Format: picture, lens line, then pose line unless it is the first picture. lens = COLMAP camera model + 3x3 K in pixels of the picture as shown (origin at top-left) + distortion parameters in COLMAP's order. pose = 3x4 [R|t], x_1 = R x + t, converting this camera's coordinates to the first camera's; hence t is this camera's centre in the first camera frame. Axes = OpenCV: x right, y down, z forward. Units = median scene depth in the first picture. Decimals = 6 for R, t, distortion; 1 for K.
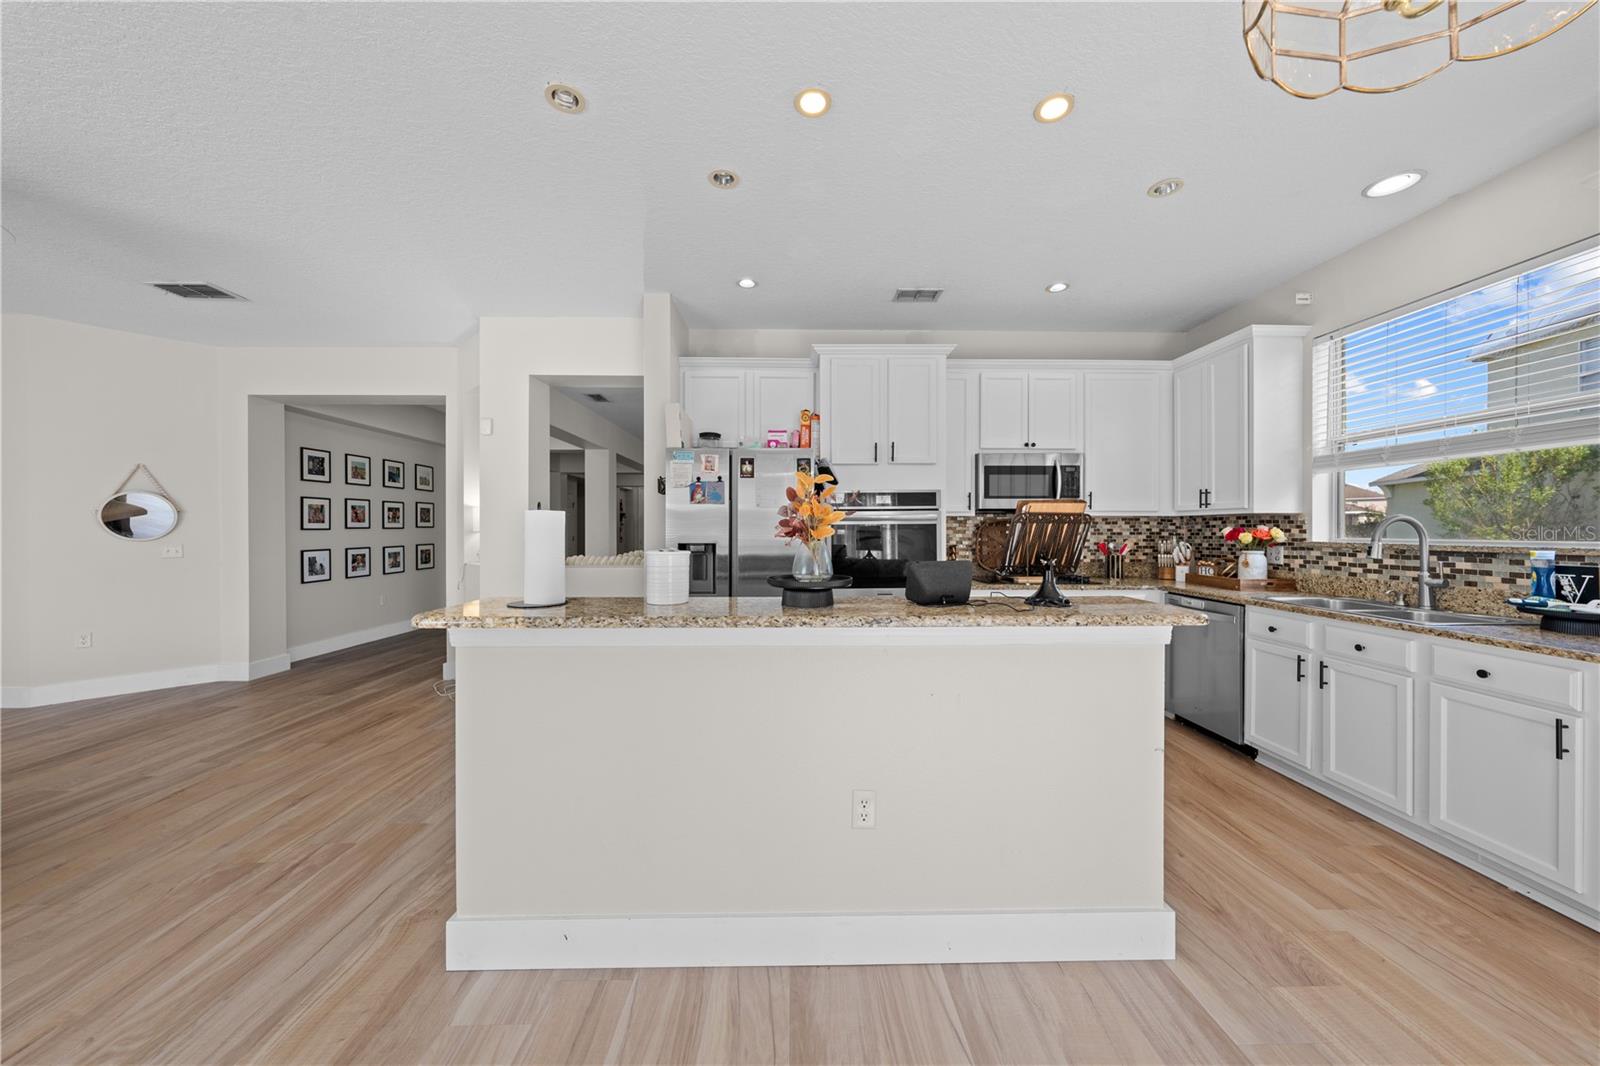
lens RADIAL K [[542.5, 0, 805.0], [0, 542.5, 530.6], [0, 0, 1]] dist [0.001004, 0.000368]
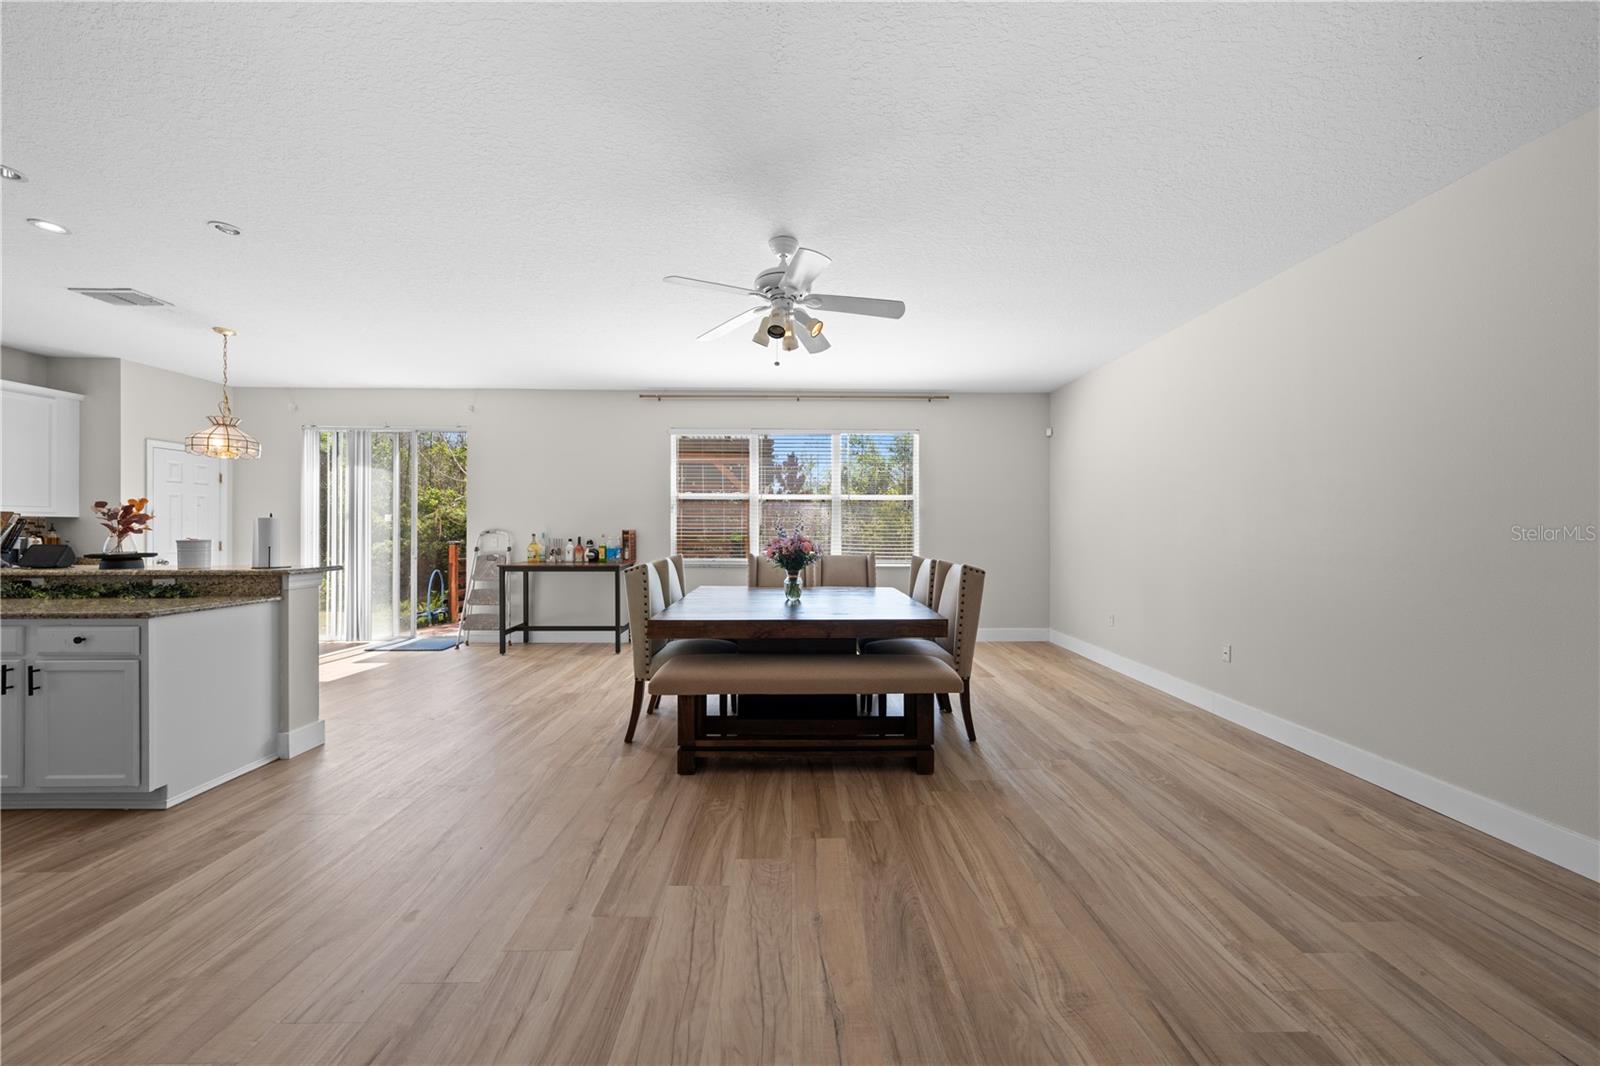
lens RADIAL K [[542.5, 0, 805.0], [0, 542.5, 530.6], [0, 0, 1]] dist [0.001004, 0.000368]
pose [[-0.999999, 0.001103, -0.000922, -0.755078], [0.001104, 0.999999, -0.001279, 0.001745], [0.000921, -0.001280, -0.999999, 0.934964]]
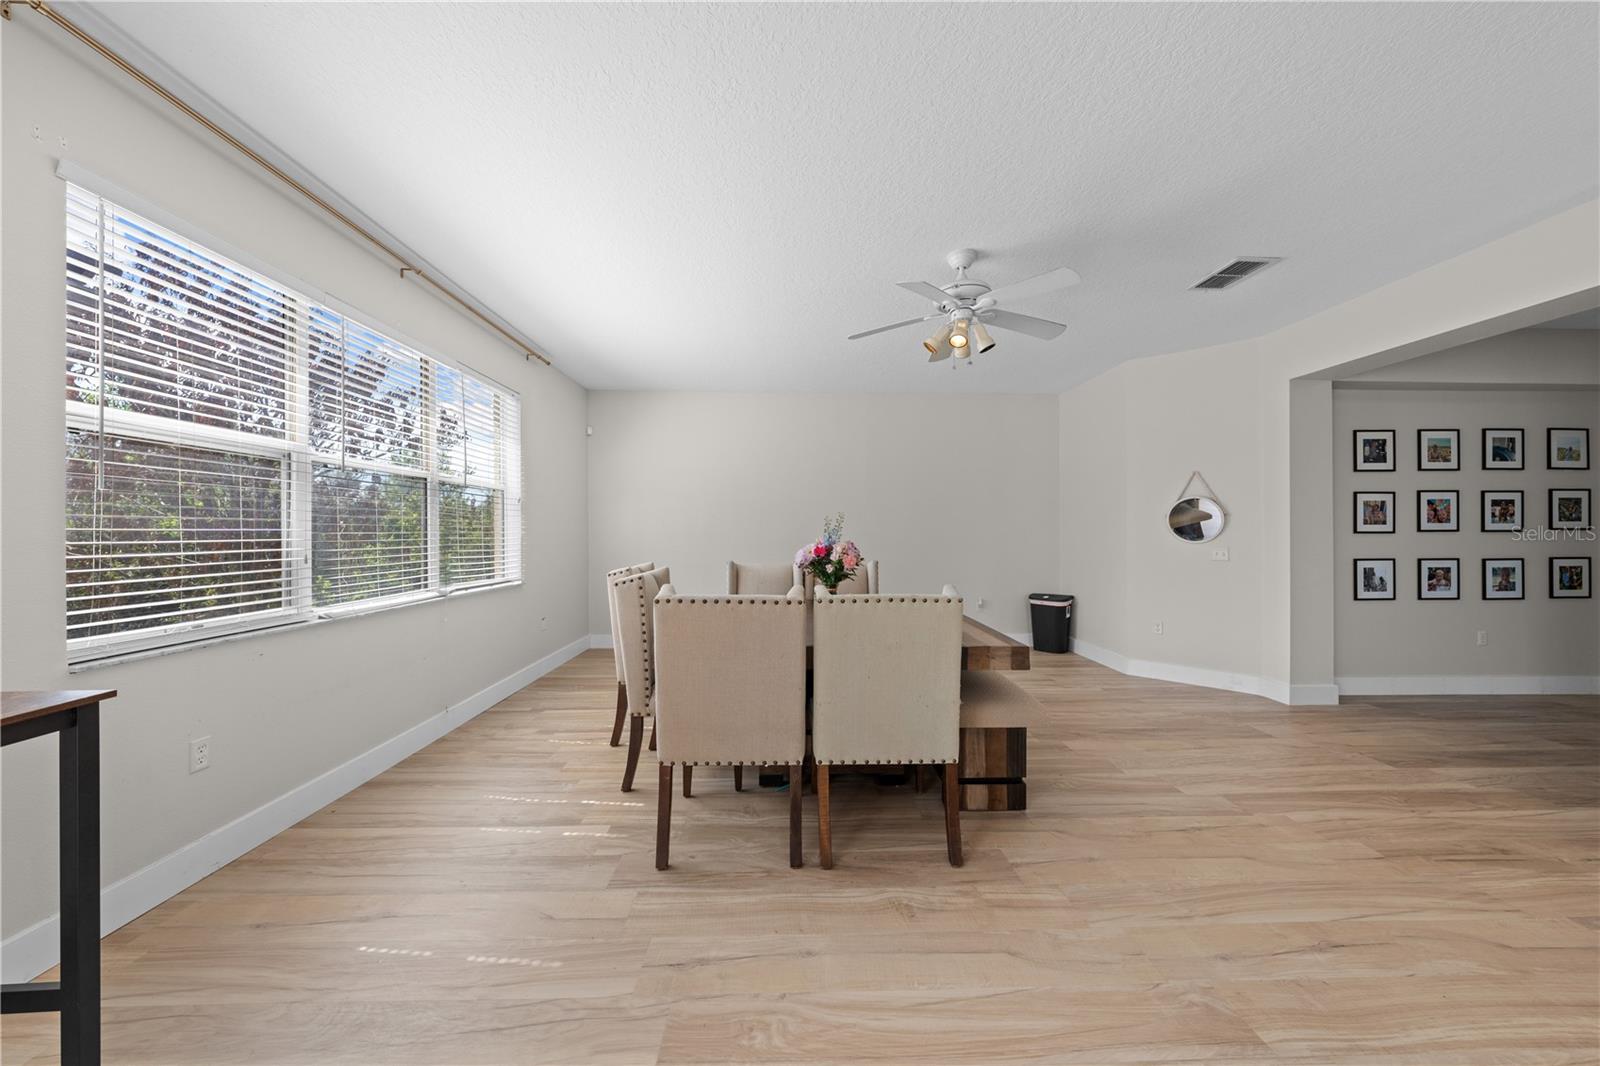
lens RADIAL K [[542.5, 0, 805.0], [0, 542.5, 530.6], [0, 0, 1]] dist [0.001004, 0.000368]
pose [[0.019521, -0.001965, -0.999808, -0.144044], [-0.003590, 0.999991, -0.002036, -0.000742], [0.999803, 0.003629, 0.019514, 0.177093]]
